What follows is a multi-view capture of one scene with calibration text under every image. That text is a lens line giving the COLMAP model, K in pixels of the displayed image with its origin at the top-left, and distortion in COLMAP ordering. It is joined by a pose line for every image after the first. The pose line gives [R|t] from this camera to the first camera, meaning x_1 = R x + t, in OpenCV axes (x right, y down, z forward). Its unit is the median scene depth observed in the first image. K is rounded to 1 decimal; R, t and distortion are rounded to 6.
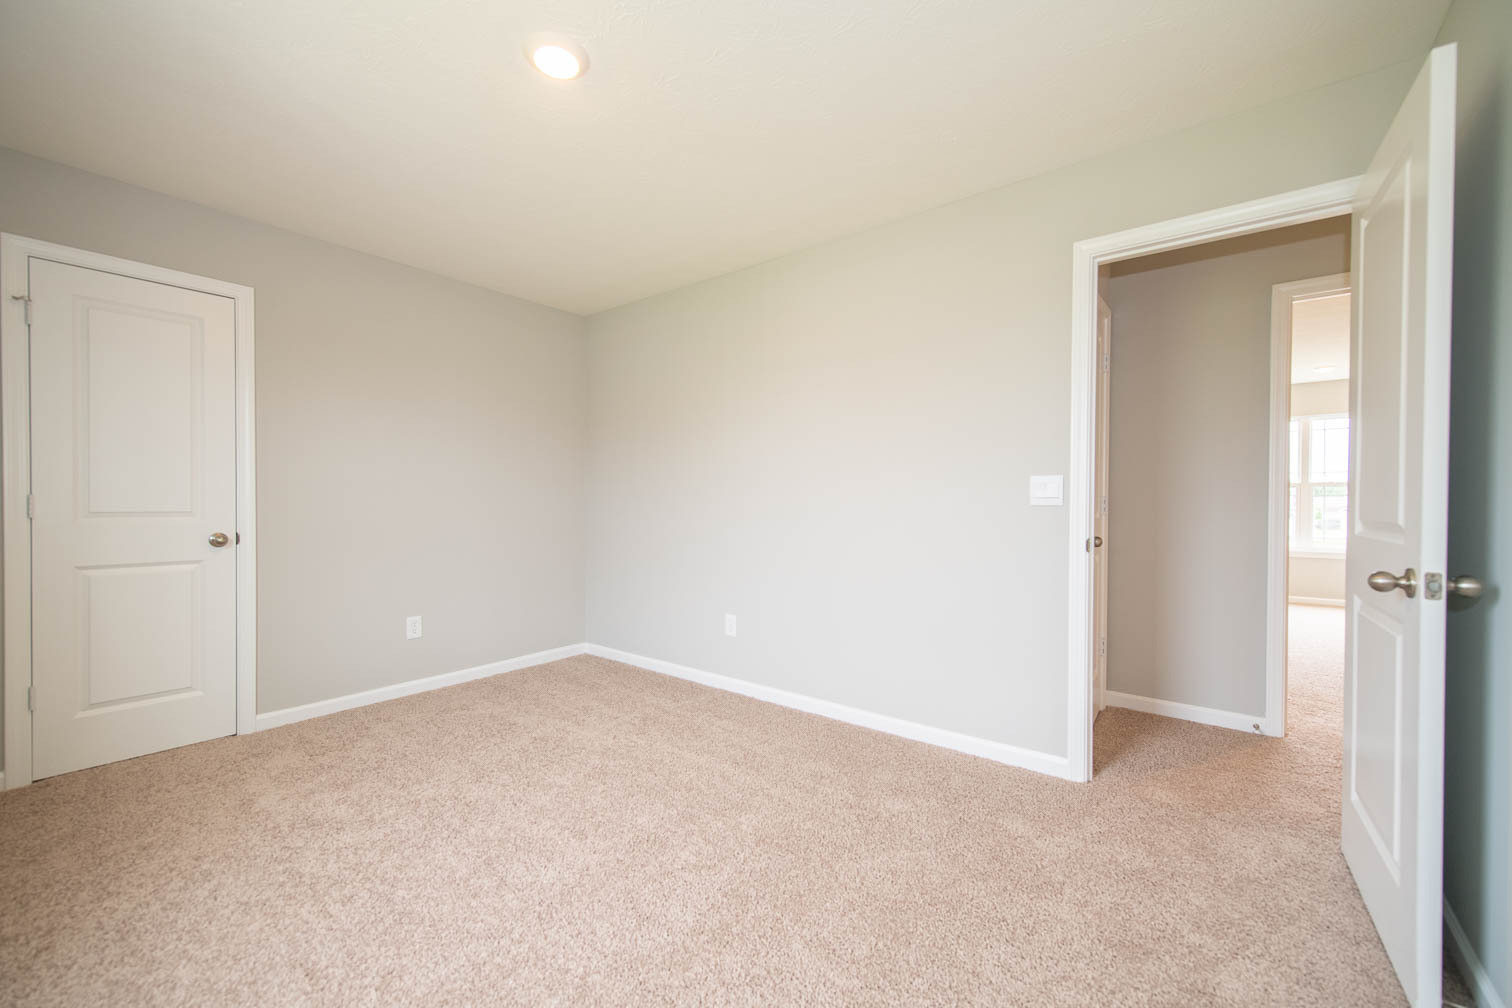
lens RADIAL K [[599.9, 0, 756.0], [0, 599.9, 504.0], [0, 0, 1]] dist [0.001067, 0.000133]
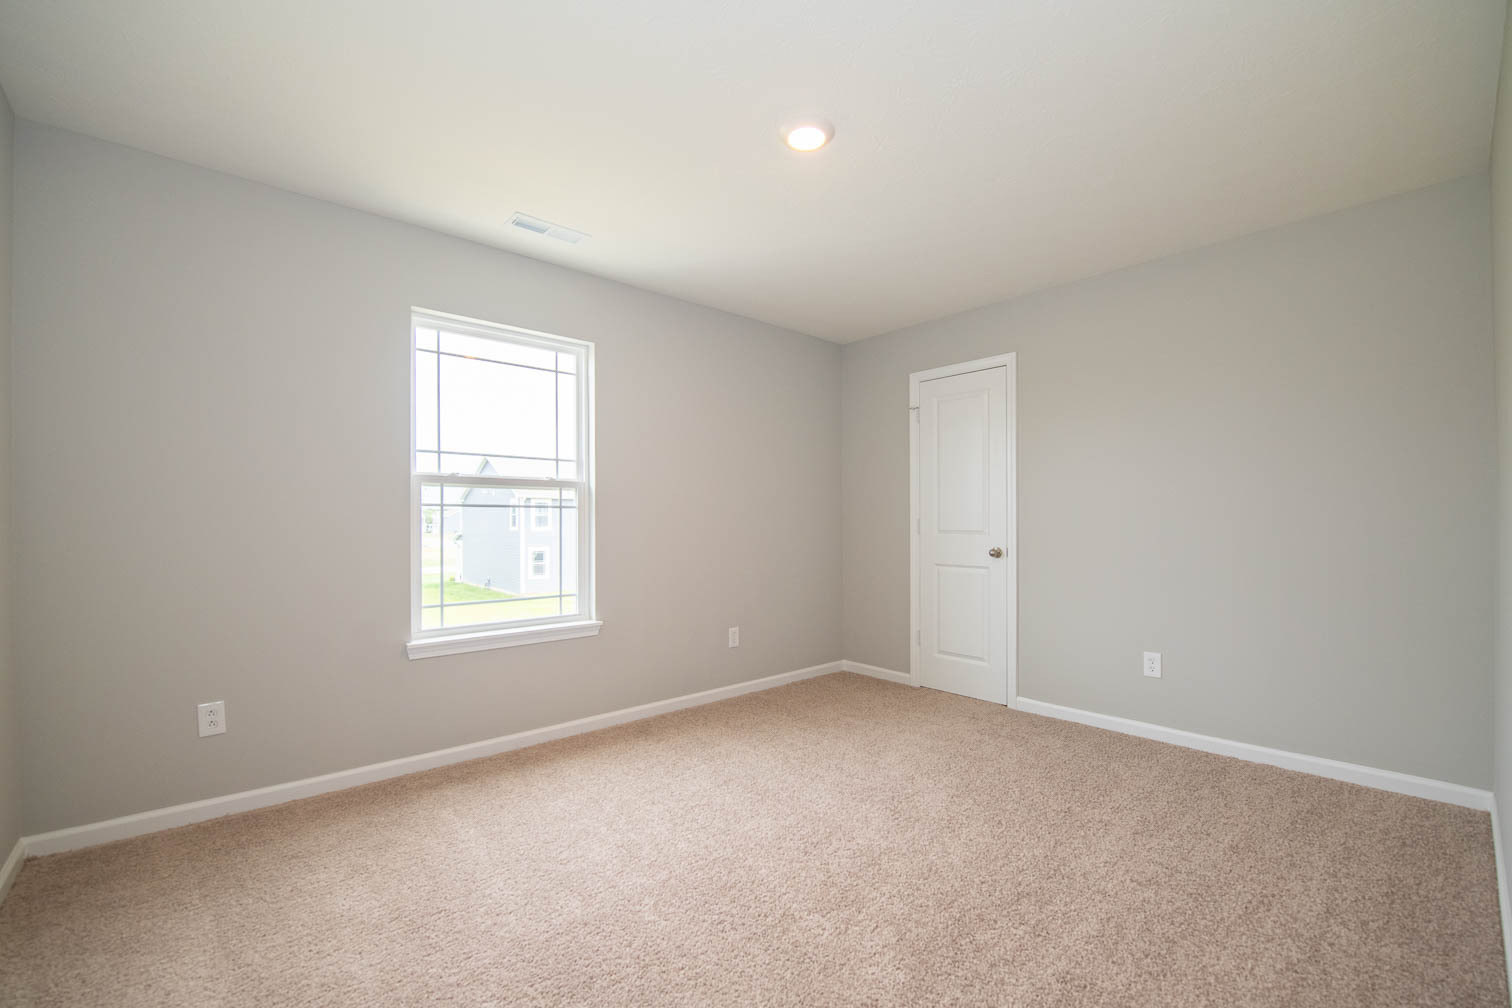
lens RADIAL K [[613.5, 0, 760.0], [0, 613.5, 518.6], [0, 0, 1]] dist [-0.001538, -0.000183]
pose [[-0.143436, -0.009483, -0.989614, 0.519110], [-0.009412, 0.999922, -0.008218, 0.002033], [0.989615, 0.008135, -0.143514, 0.687004]]
